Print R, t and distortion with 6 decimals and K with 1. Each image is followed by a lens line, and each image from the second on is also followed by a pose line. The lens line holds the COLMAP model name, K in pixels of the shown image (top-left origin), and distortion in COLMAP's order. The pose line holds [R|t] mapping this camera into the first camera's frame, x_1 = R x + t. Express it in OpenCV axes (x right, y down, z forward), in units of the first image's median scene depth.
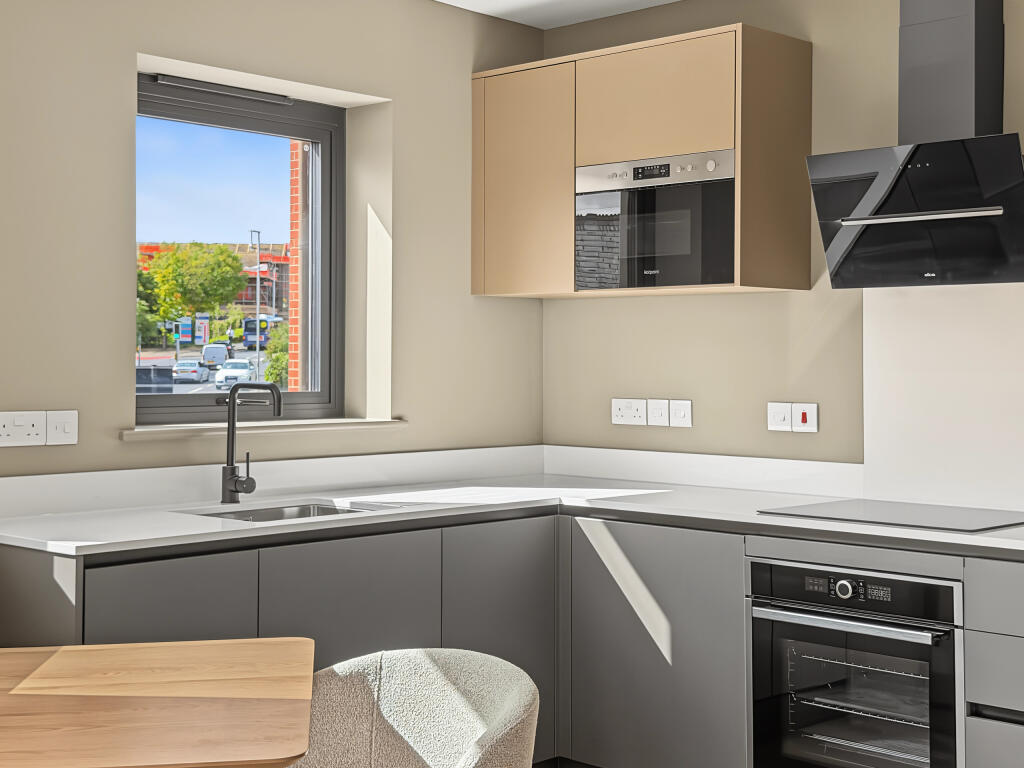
lens RADIAL K [[1475.6, 0, 512.0], [0, 1475.6, 384.0], [0, 0, 1]] dist [0.012863, 1.329134]
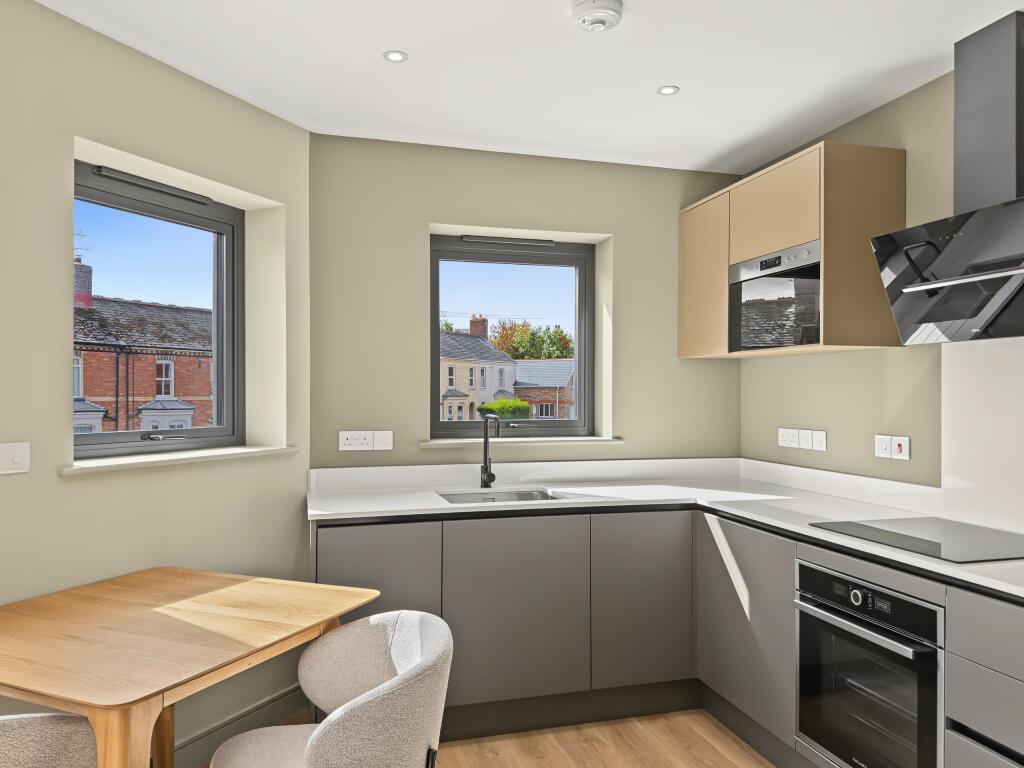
lens RADIAL K [[751.1, 0, 514.8], [0, 751.1, 409.5], [0, 0, 1]] dist [0.048359, -0.003462]
pose [[0.862385, 0.009699, -0.506160, 0.259989], [-0.006027, 0.999942, 0.008891, -0.014693], [0.506217, -0.004617, 0.862394, 0.295835]]
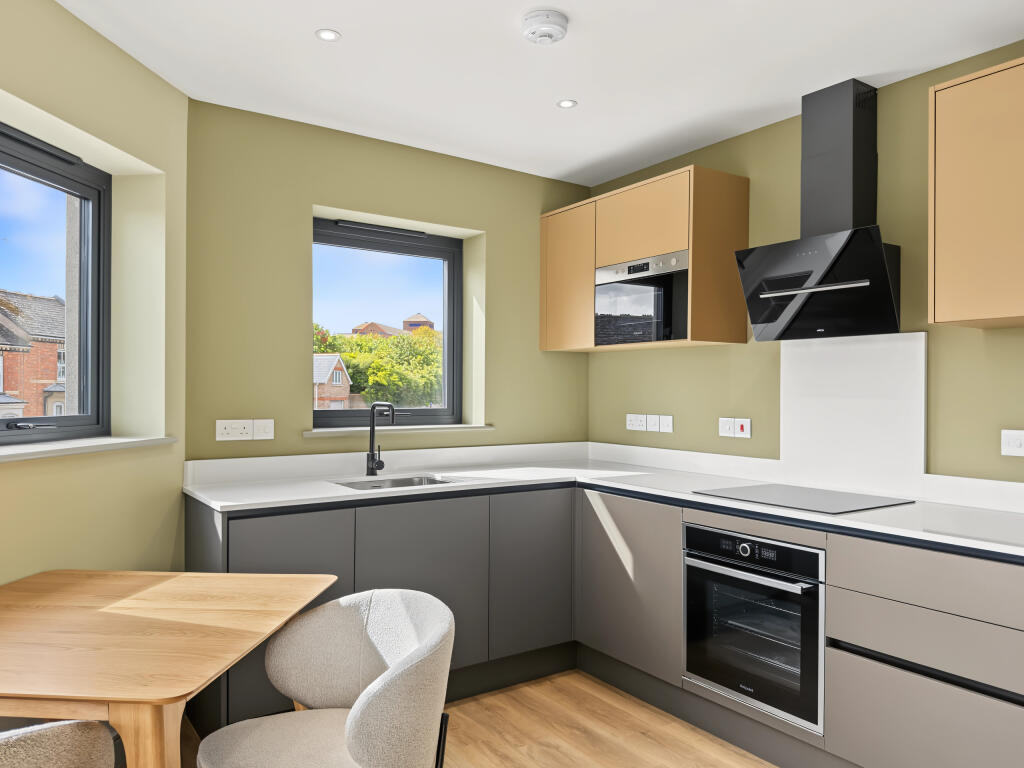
lens RADIAL K [[744.2, 0, 505.8], [0, 744.2, 405.9], [0, 0, 1]] dist [0.074642, -0.001934]
pose [[0.976683, 0.006041, -0.214599, 0.135305], [-0.005084, 0.999975, 0.005008, -0.002531], [0.214624, -0.003800, 0.976689, 0.216218]]
